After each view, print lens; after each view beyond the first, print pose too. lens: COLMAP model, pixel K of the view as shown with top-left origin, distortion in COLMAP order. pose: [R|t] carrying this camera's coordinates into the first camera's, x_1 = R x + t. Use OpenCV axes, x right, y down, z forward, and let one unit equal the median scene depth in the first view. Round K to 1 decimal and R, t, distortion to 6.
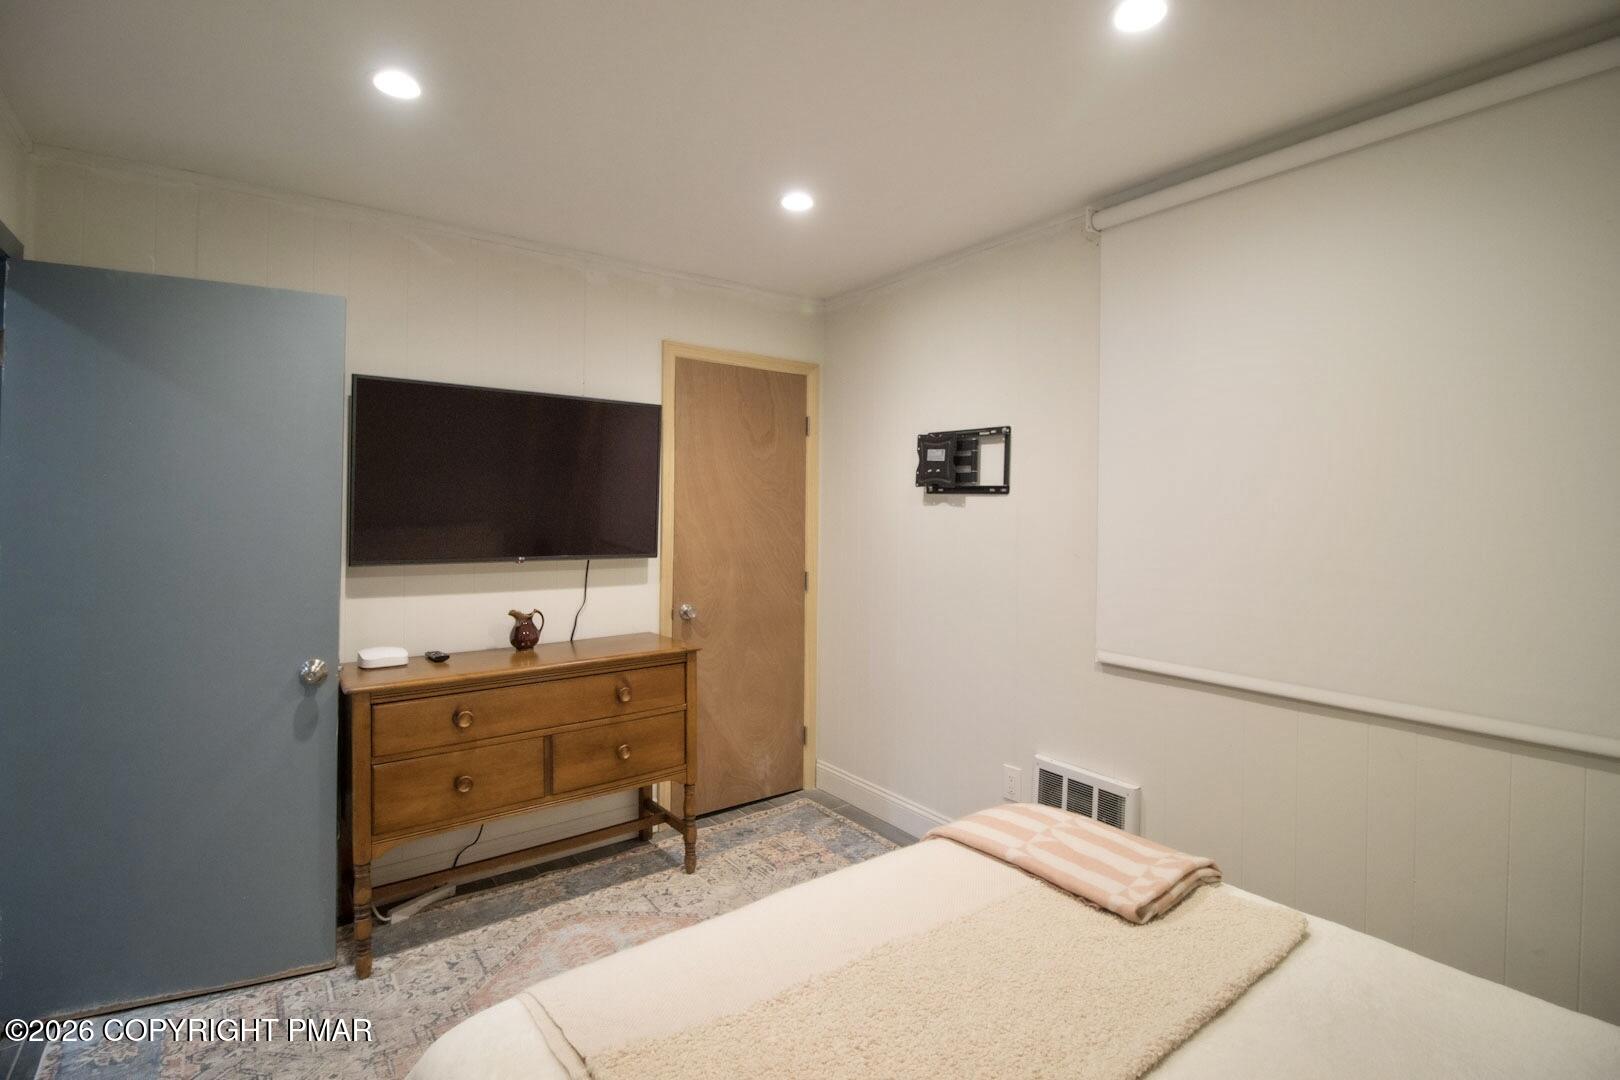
lens RADIAL K [[770.4, 0, 820.9], [0, 770.4, 509.7], [0, 0, 1]] dist [0.001627, -0.012603]
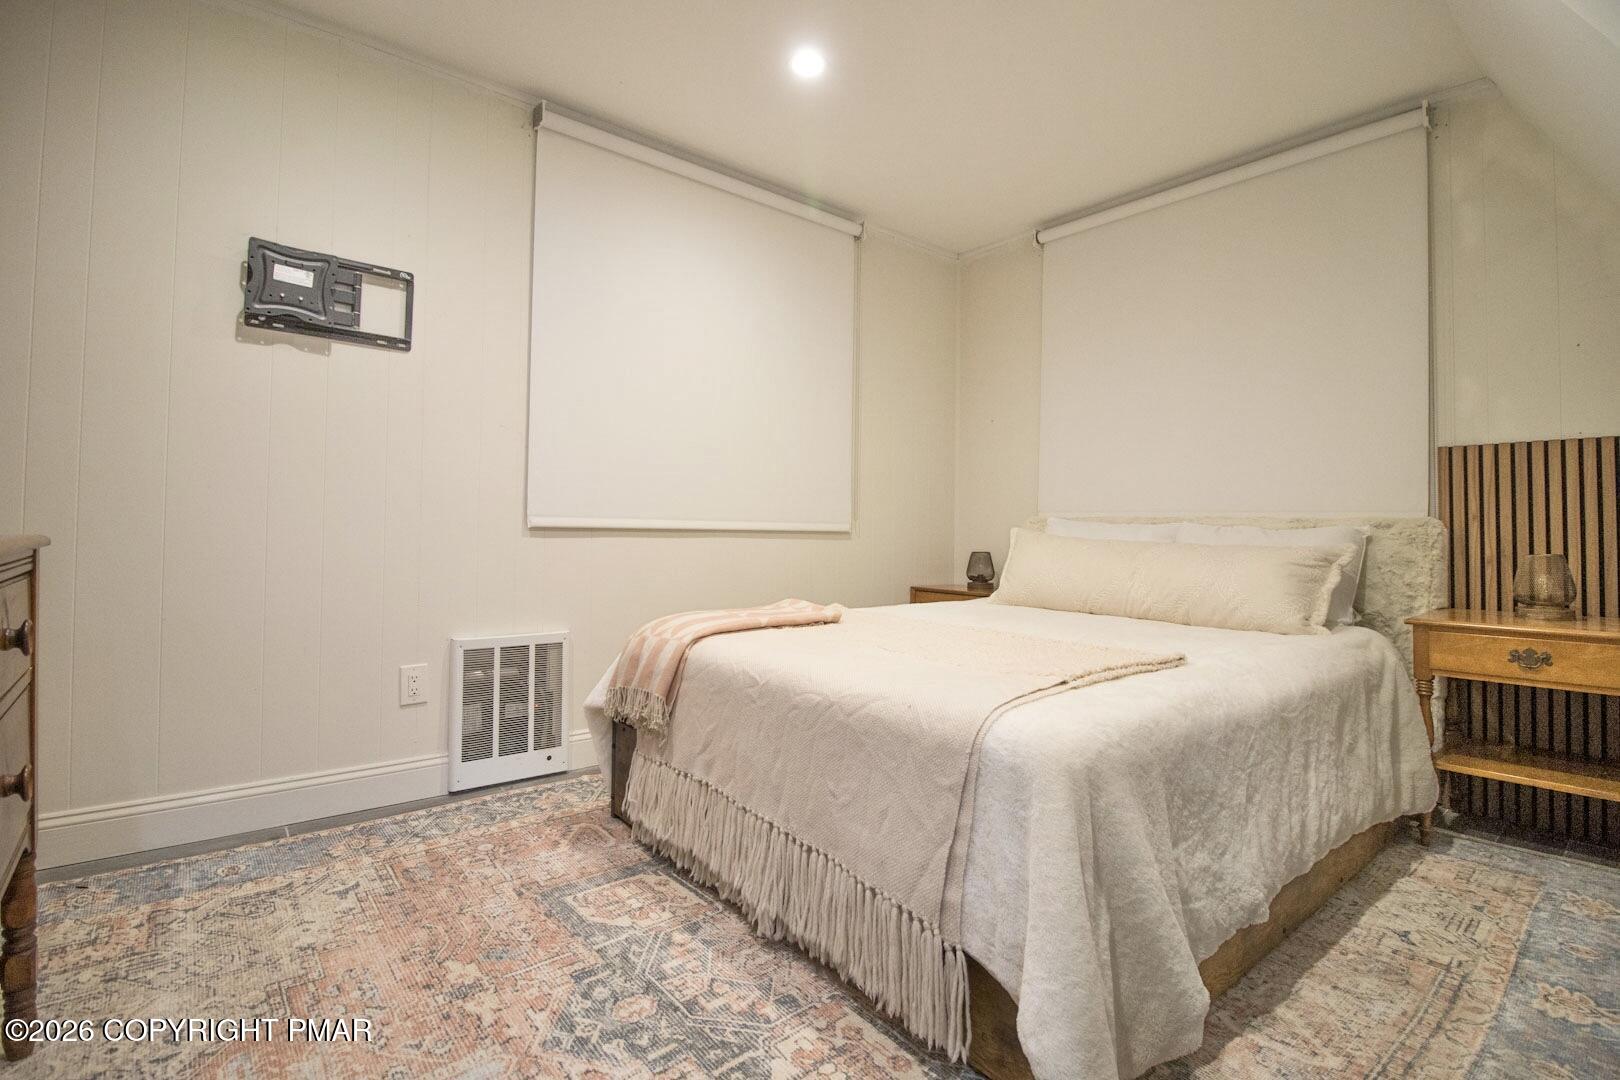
lens RADIAL K [[770.4, 0, 820.9], [0, 770.4, 509.7], [0, 0, 1]] dist [0.001627, -0.012603]
pose [[-0.046887, 0.026414, 0.998551, -0.630107], [-0.004621, 0.999634, -0.026660, 0.177114], [-0.998889, -0.005865, -0.046748, 0.579086]]
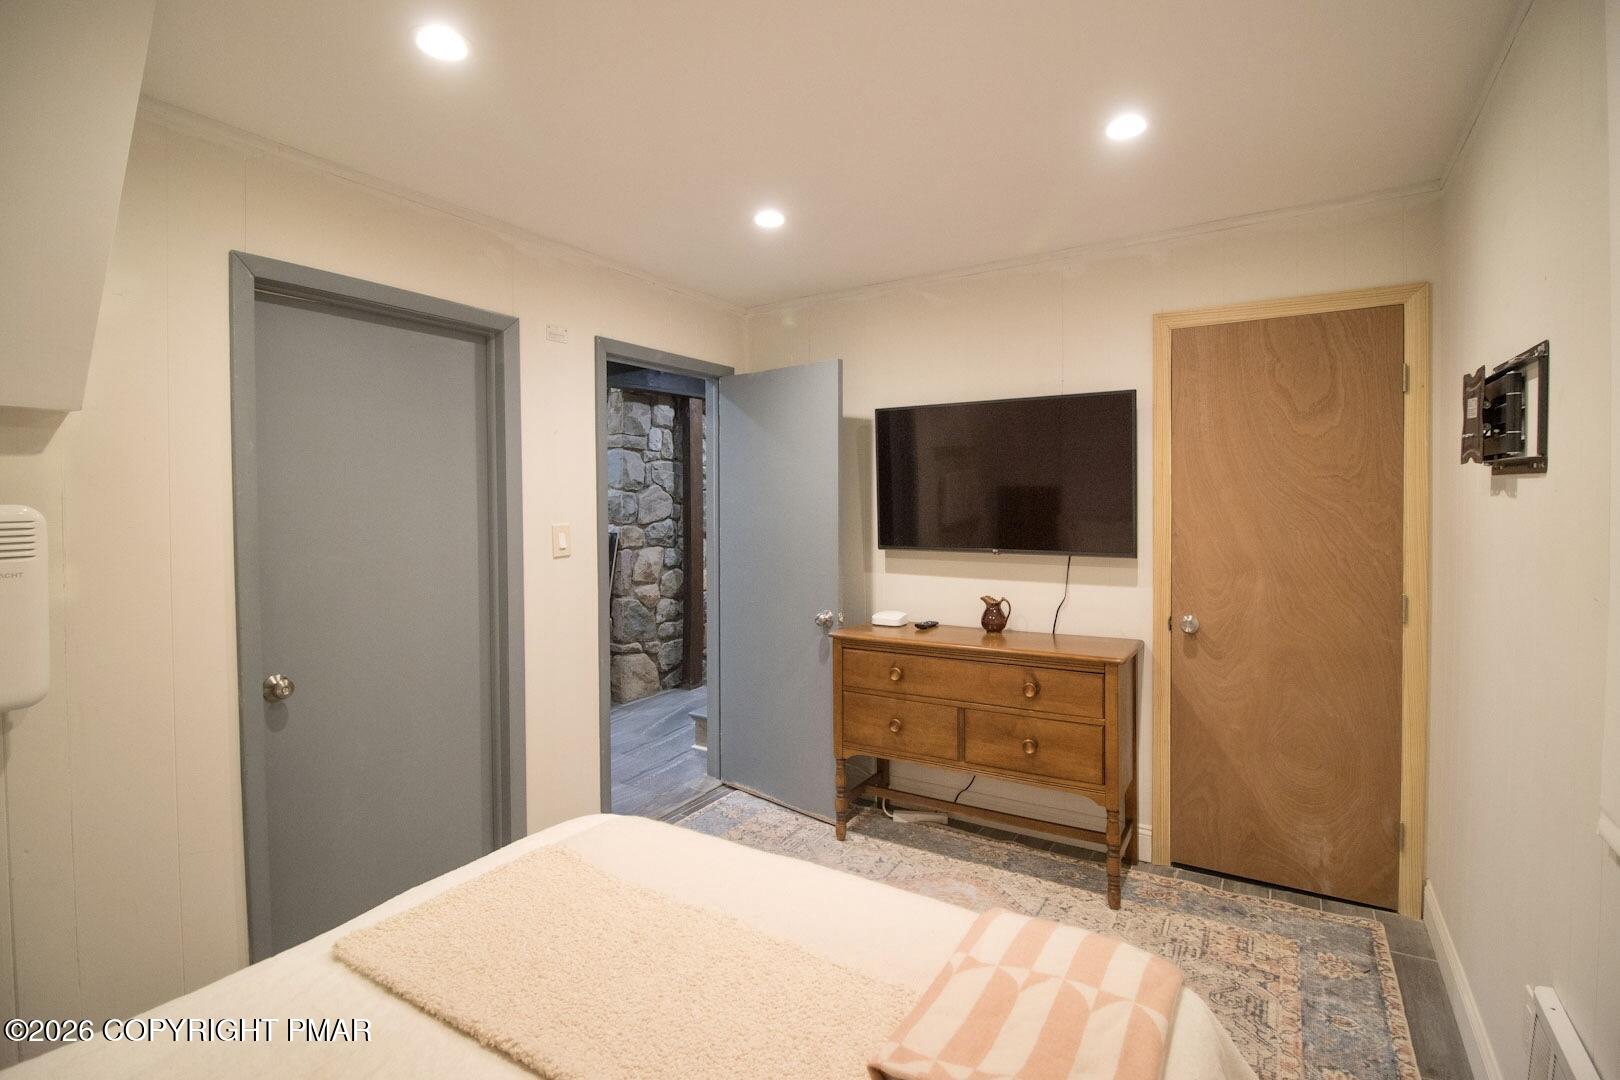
lens RADIAL K [[770.4, 0, 820.9], [0, 770.4, 509.7], [0, 0, 1]] dist [0.001627, -0.012603]
pose [[0.349153, 0.000347, -0.937066, 0.559278], [0.010328, 0.999938, 0.004219, -0.002903], [0.937009, -0.011151, 0.349127, 0.371154]]
